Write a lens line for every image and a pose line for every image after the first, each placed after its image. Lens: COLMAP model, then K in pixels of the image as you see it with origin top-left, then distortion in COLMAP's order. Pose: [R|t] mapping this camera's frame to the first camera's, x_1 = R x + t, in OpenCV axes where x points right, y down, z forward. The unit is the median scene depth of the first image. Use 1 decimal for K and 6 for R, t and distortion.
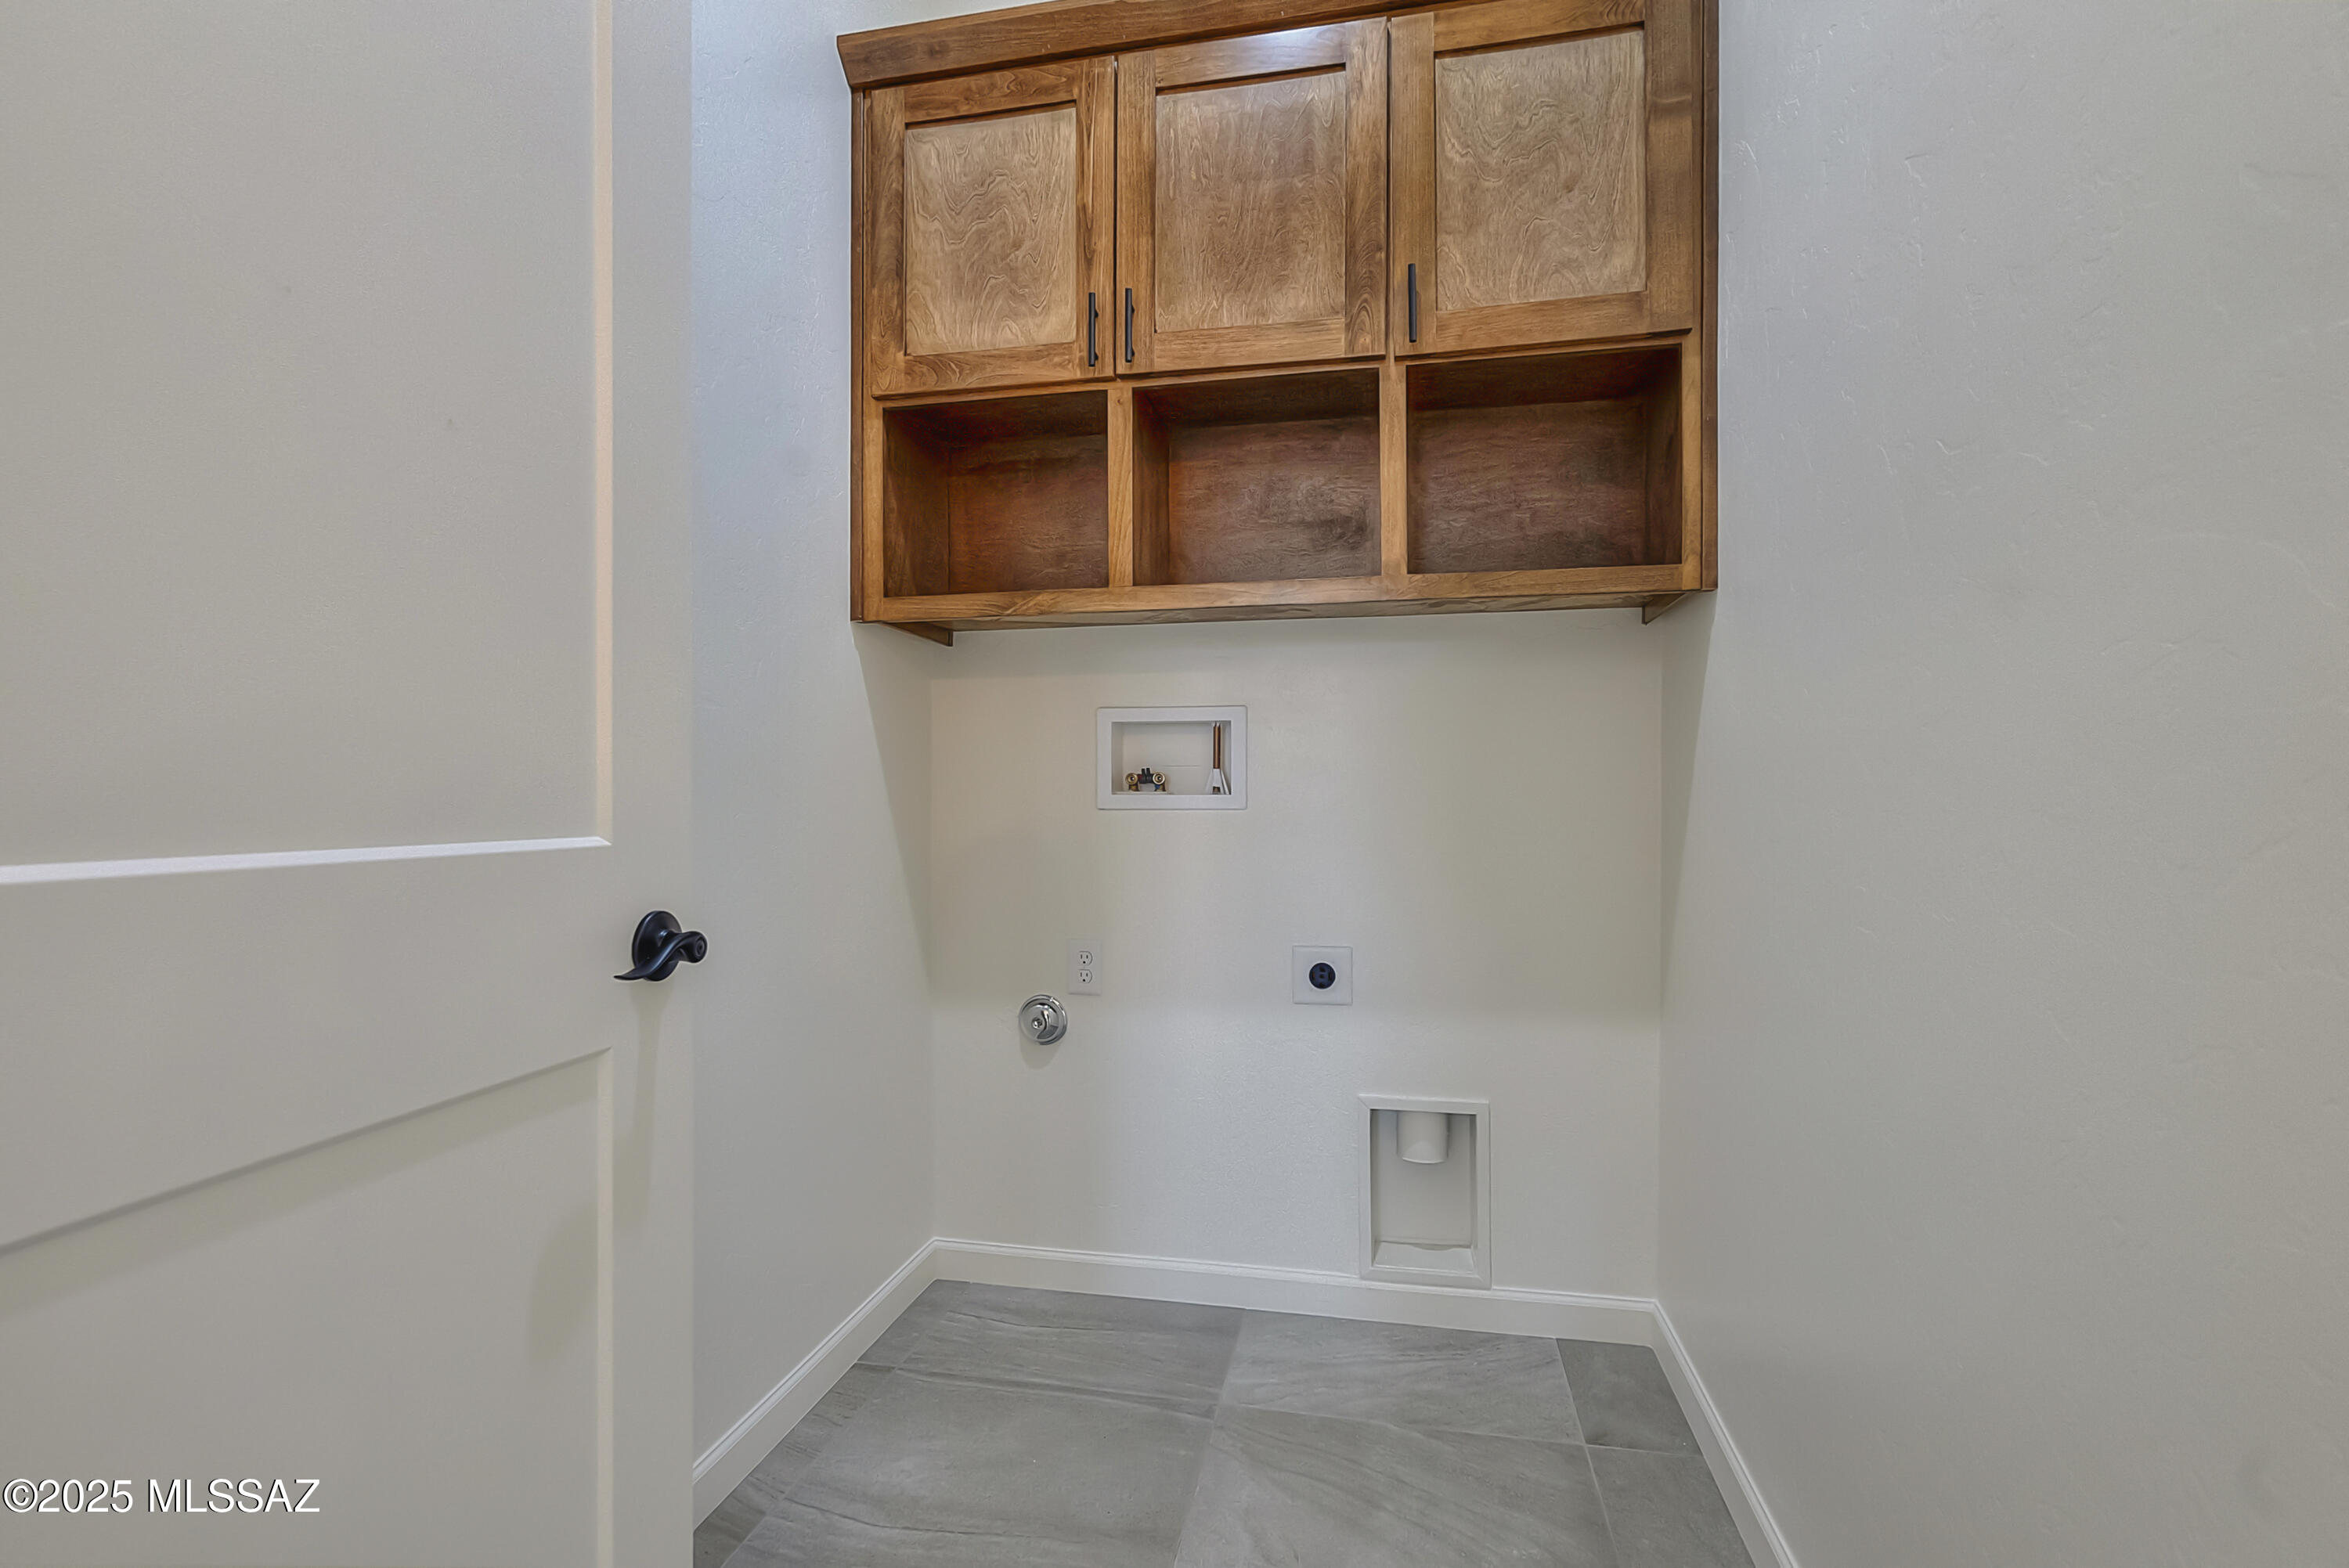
lens RADIAL K [[1070.4, 0, 1178.4], [0, 1070.4, 780.3], [0, 0, 1]] dist [-0.008393, 0.000393]
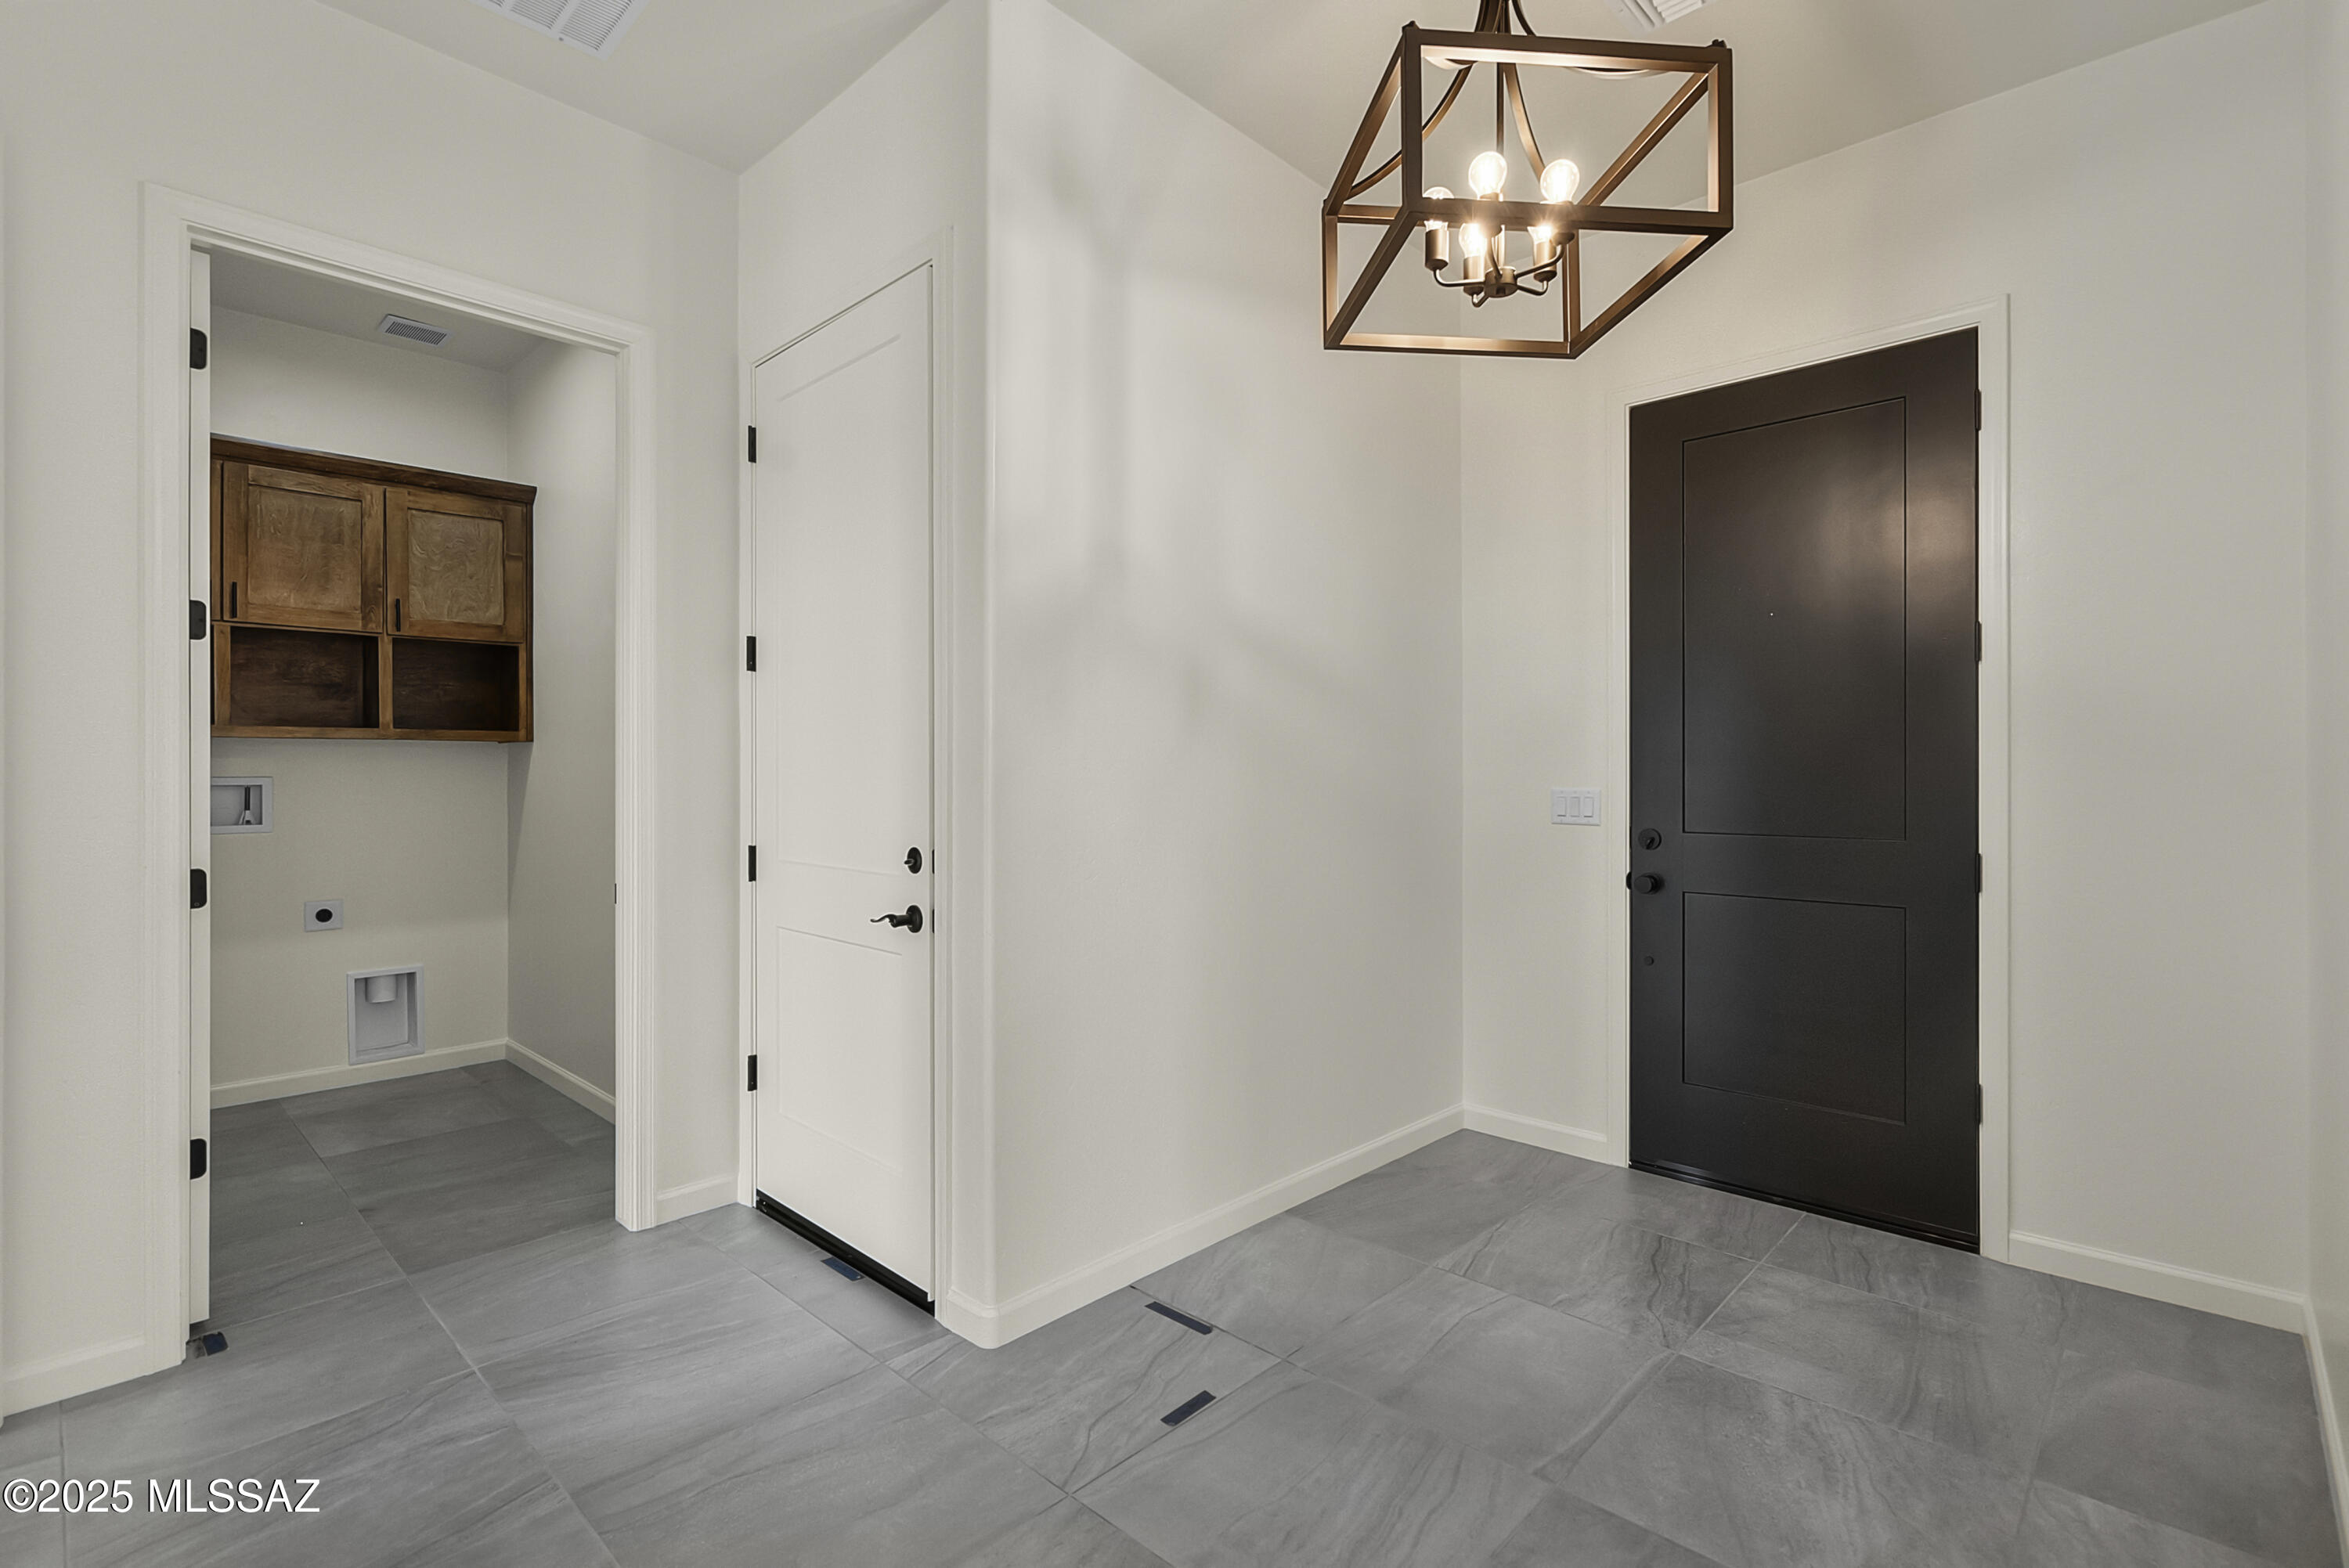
lens RADIAL K [[1070.4, 0, 1183.2], [0, 1070.4, 782.0], [0, 0, 1]] dist [-0.008393, 0.000393]
pose [[0.535294, -0.001816, 0.844664, -0.829723], [0.002906, 0.999996, 0.000308, -0.072330], [-0.844661, 0.002290, 0.535297, -1.700555]]
